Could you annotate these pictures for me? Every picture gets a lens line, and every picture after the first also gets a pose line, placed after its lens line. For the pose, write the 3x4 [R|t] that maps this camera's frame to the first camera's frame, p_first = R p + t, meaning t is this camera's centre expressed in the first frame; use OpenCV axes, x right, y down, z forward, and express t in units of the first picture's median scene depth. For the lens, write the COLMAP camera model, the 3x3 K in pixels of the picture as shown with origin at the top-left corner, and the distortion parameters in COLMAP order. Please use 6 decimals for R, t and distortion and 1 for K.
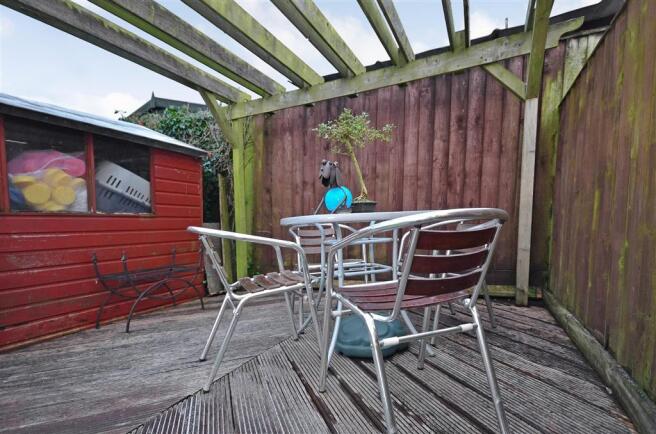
lens RADIAL K [[334.6, 0, 326.6], [0, 334.6, 253.1], [0, 0, 1]] dist [0.001498, -0.000037]
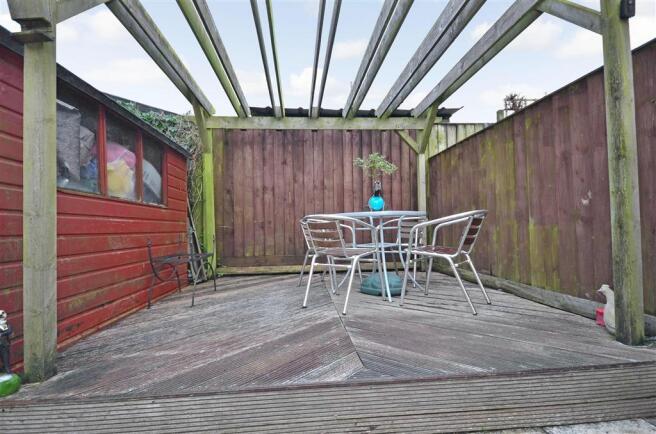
lens RADIAL K [[338.0, 0, 328.0], [0, 338.0, 217.0], [0, 0, 1]] dist [0.002244, 0.000140]
pose [[0.858069, 0.038509, 0.512089, -0.677240], [0.027965, 0.992201, -0.121473, 0.073020], [-0.512773, 0.118552, 0.850300, -0.220411]]
